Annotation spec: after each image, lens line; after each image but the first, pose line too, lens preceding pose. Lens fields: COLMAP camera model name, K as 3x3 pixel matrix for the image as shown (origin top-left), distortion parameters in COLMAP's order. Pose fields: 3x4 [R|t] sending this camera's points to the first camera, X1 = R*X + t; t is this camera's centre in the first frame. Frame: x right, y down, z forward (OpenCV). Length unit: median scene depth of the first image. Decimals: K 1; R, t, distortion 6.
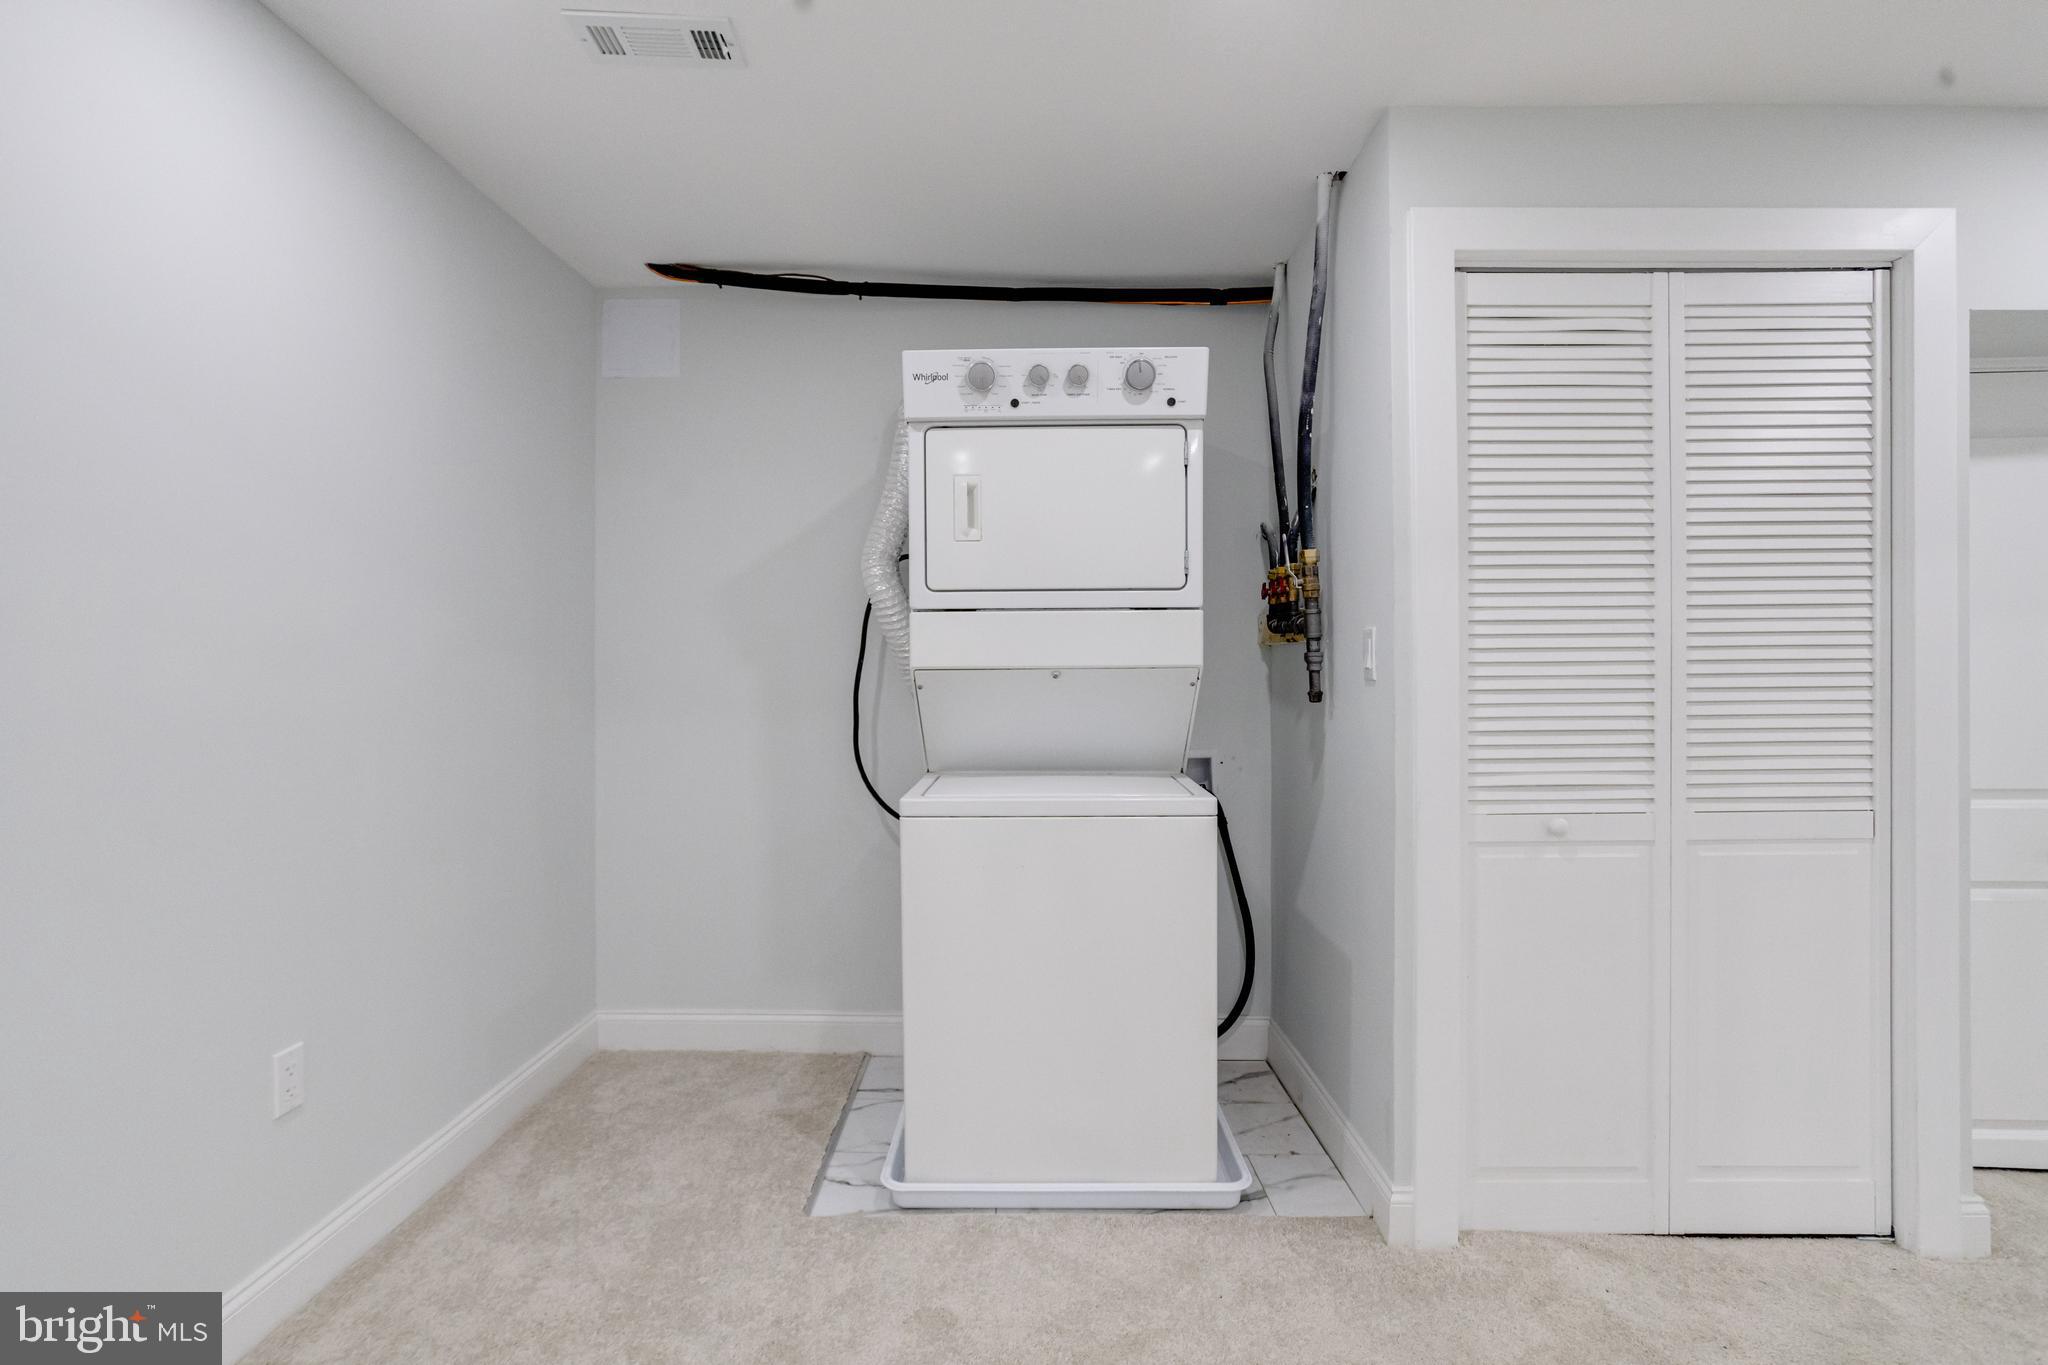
lens RADIAL K [[952.0, 0, 1009.7], [0, 952.0, 679.6], [0, 0, 1]] dist [-0.017217, -0.000196]
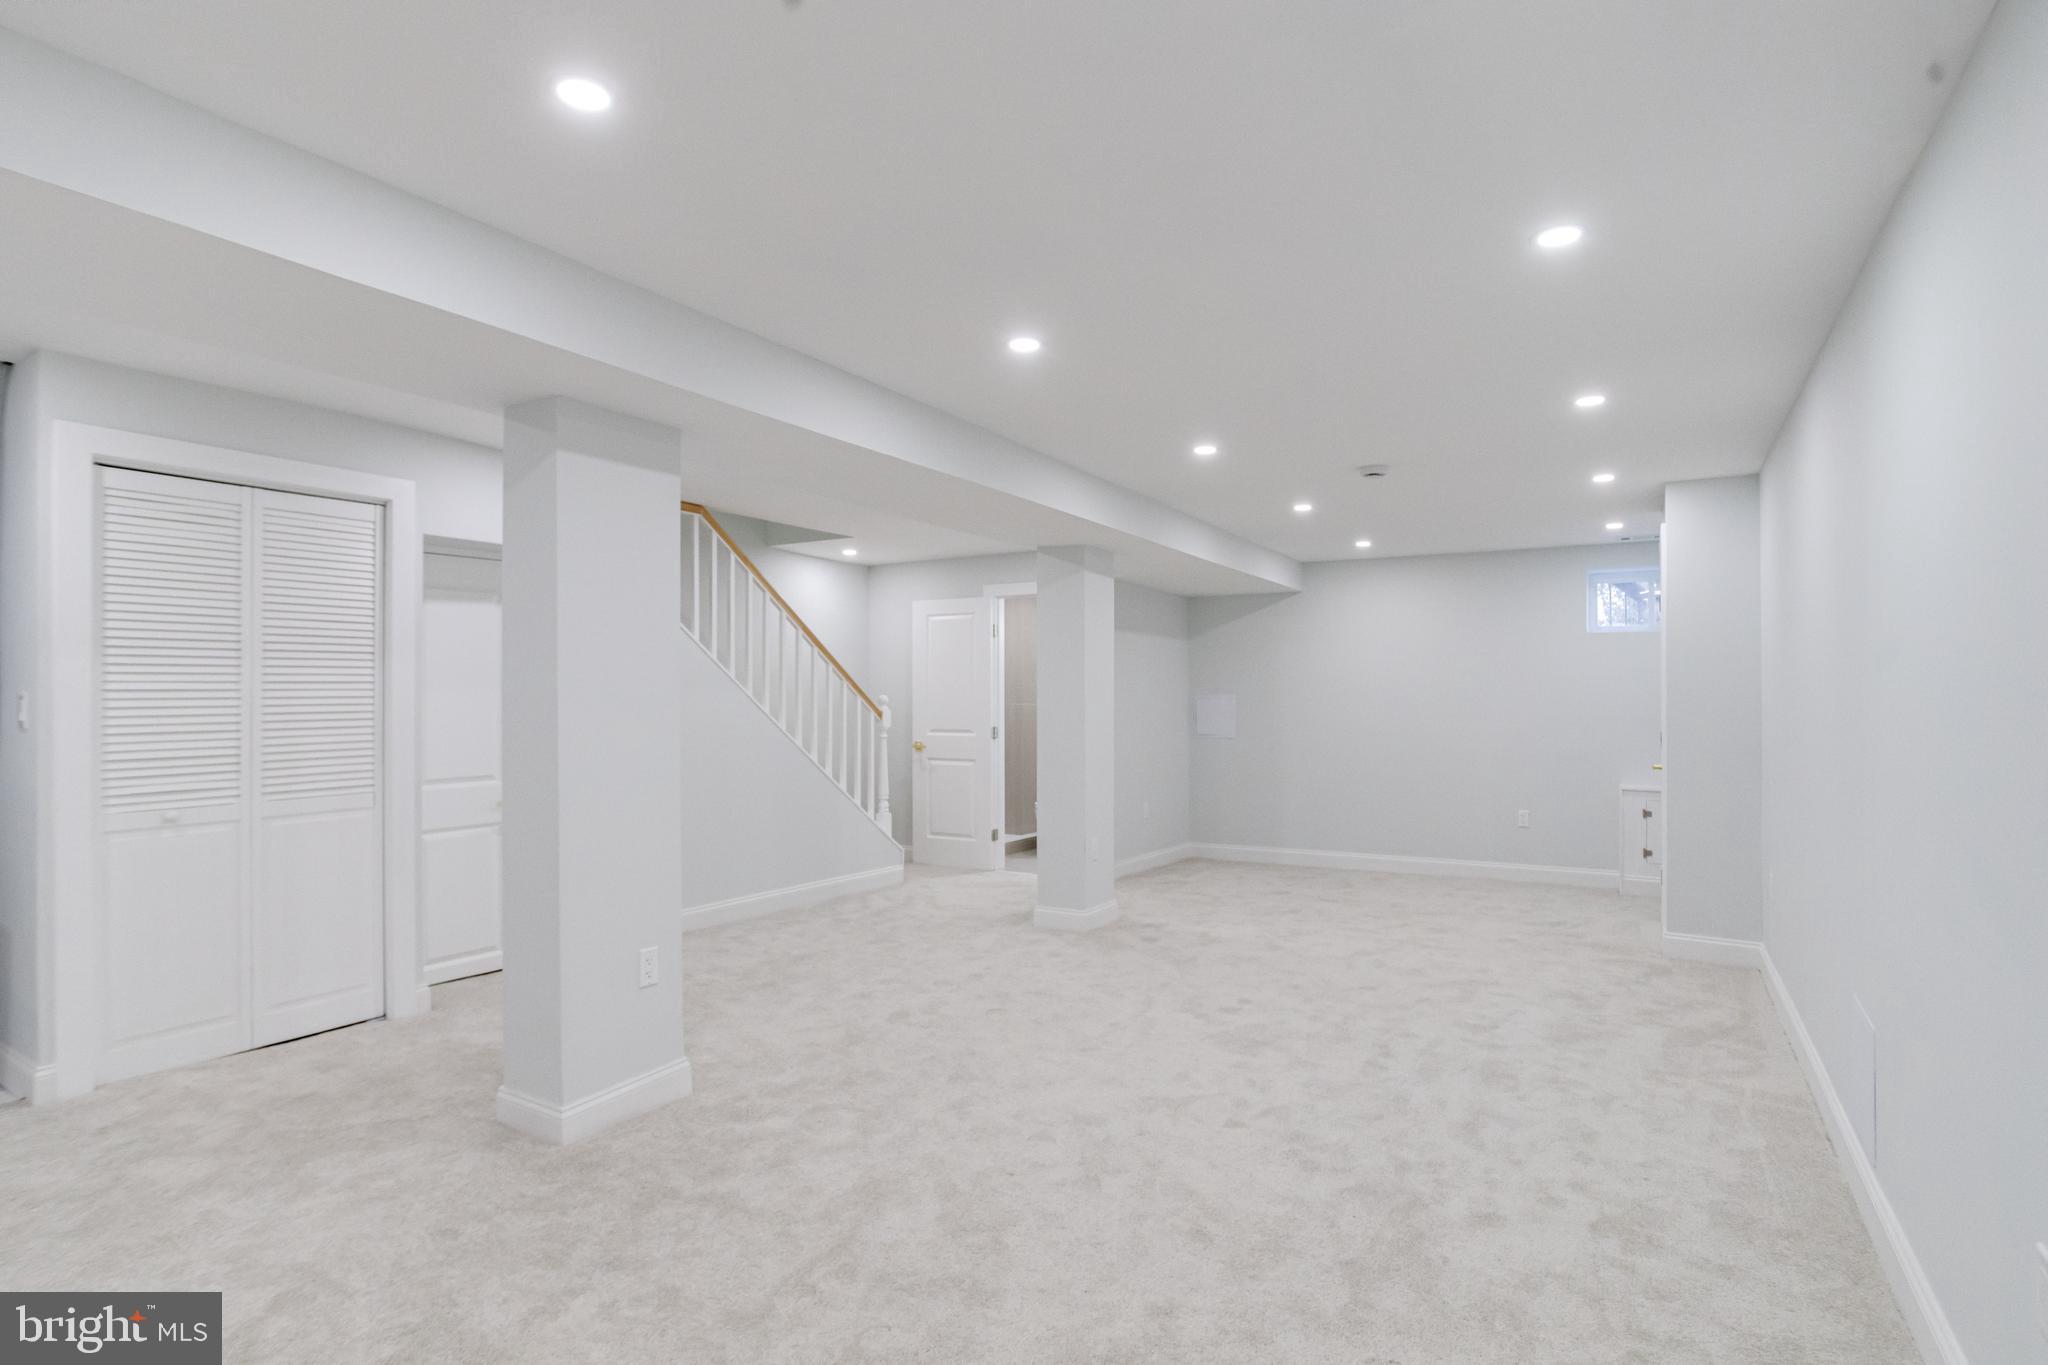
lens RADIAL K [[1028.1, 0, 1019.9], [0, 1028.1, 687.5], [0, 0, 1]] dist [-0.041363, 0.013751]
pose [[0.505248, 0.007624, 0.862941, -0.175720], [0.000601, 0.999958, -0.009186, -0.049974], [-0.862974, 0.005160, 0.505222, -1.134596]]
